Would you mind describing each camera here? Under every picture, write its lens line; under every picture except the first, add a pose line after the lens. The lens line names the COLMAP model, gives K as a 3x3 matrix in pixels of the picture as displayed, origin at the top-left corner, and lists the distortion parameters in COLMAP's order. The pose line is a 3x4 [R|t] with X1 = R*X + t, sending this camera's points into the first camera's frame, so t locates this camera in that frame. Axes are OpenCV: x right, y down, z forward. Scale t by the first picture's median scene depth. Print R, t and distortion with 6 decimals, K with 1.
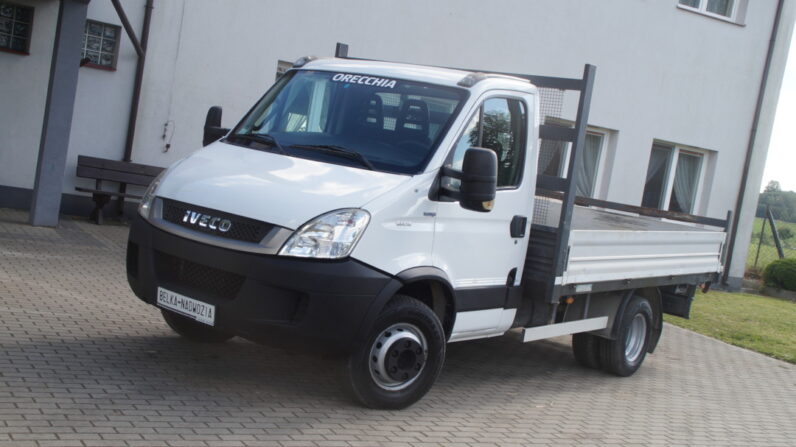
lens RADIAL K [[995.5, 0, 398.0], [0, 995.5, 223.5], [0, 0, 1]] dist [0.027037, 0.026307]
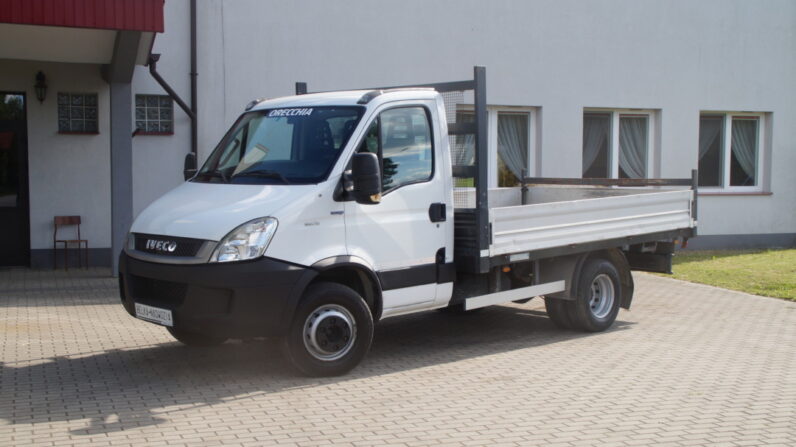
lens RADIAL K [[995.5, 0, 398.0], [0, 995.5, 223.5], [0, 0, 1]] dist [0.027037, 0.026307]
pose [[0.975725, -0.151535, -0.158110, 0.251539], [0.147981, 0.988403, -0.034082, 0.047723], [0.161441, 0.009857, 0.986833, -0.162662]]
